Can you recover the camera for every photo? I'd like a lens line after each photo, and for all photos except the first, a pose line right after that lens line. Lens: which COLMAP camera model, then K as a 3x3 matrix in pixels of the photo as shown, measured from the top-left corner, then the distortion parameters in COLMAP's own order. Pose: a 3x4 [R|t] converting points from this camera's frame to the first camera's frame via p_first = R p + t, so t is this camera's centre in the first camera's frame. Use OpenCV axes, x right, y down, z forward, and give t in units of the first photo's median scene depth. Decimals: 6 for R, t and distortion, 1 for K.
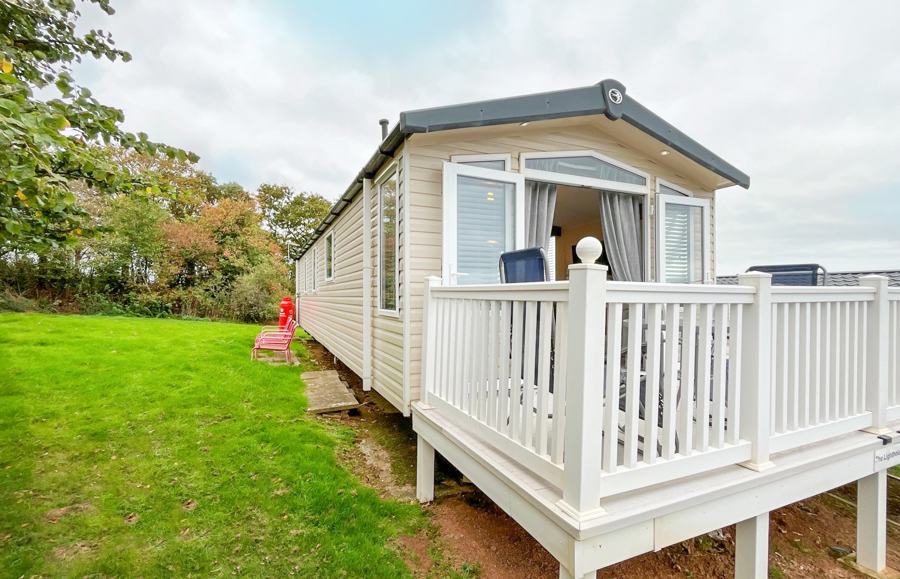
lens RADIAL K [[415.5, 0, 454.7], [0, 415.5, 289.3], [0, 0, 1]] dist [0.001479, -0.002738]
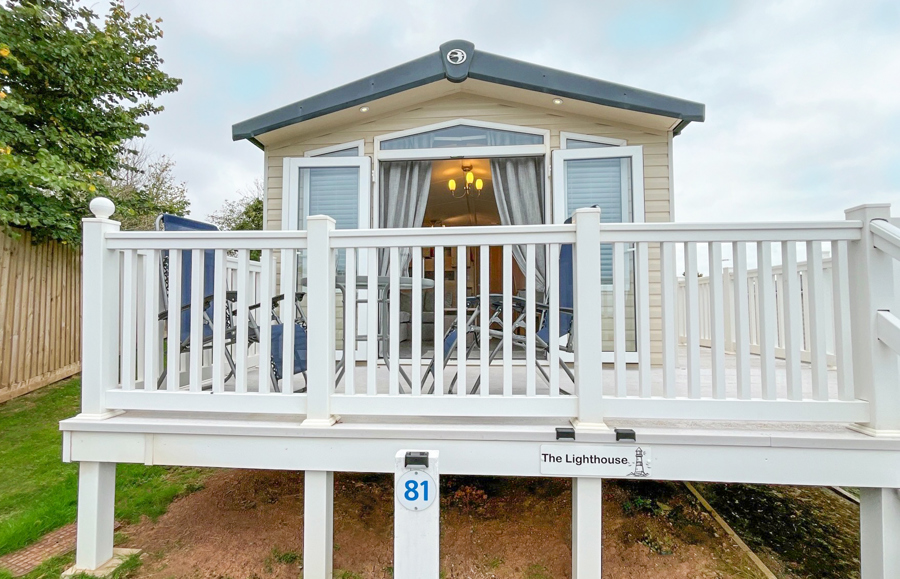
lens RADIAL K [[415.5, 0, 450.3], [0, 415.5, 290.1], [0, 0, 1]] dist [0.001479, -0.002738]
pose [[0.876592, -0.024619, -0.480603, 0.161465], [0.011443, 0.999475, -0.030327, 0.018125], [0.481098, 0.021085, 0.876413, 0.036105]]
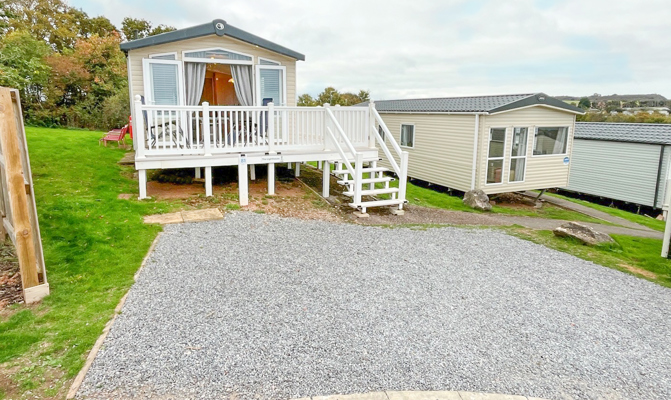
lens RADIAL K [[379.1, 0, 320.8], [0, 379.1, 175.3], [0, 0, 1]] dist [-0.001375, -0.000954]
pose [[0.999954, 0.004002, -0.008682, 0.198565], [-0.002429, 0.984708, 0.174193, 0.001030], [0.009246, -0.174164, 0.984673, -0.264247]]
